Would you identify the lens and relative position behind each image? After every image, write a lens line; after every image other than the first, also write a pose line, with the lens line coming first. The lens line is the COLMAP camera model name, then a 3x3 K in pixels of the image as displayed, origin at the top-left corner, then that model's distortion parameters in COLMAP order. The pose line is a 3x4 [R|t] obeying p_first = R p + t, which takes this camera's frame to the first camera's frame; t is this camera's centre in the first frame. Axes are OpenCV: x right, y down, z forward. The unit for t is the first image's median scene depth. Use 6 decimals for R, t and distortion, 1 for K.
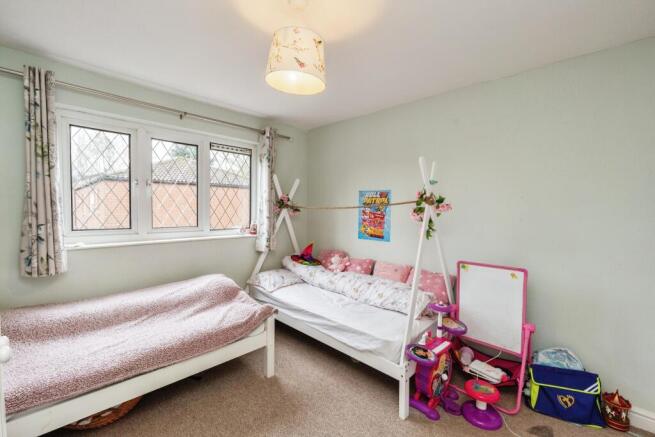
lens RADIAL K [[286.7, 0, 326.4], [0, 286.7, 215.7], [0, 0, 1]] dist [0.000471, 0.000035]
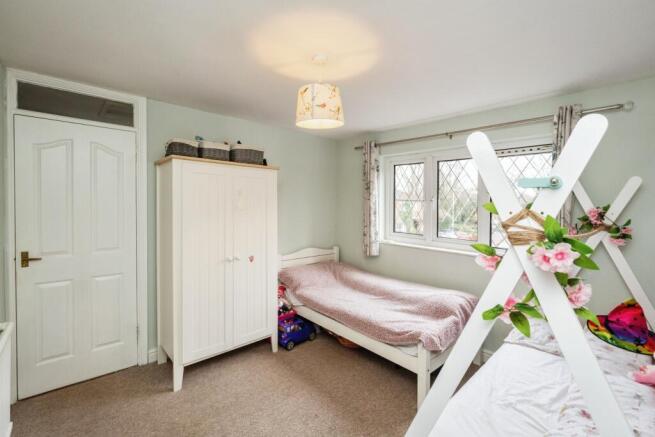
lens RADIAL K [[287.6, 0, 327.0], [0, 287.6, 209.0], [0, 0, 1]] dist [0.000052, 0.000025]
pose [[-0.055513, 0.001068, -0.998457, 0.732302], [-0.052844, 0.998595, 0.004006, -0.064388], [0.997059, 0.052985, -0.055379, 0.742022]]
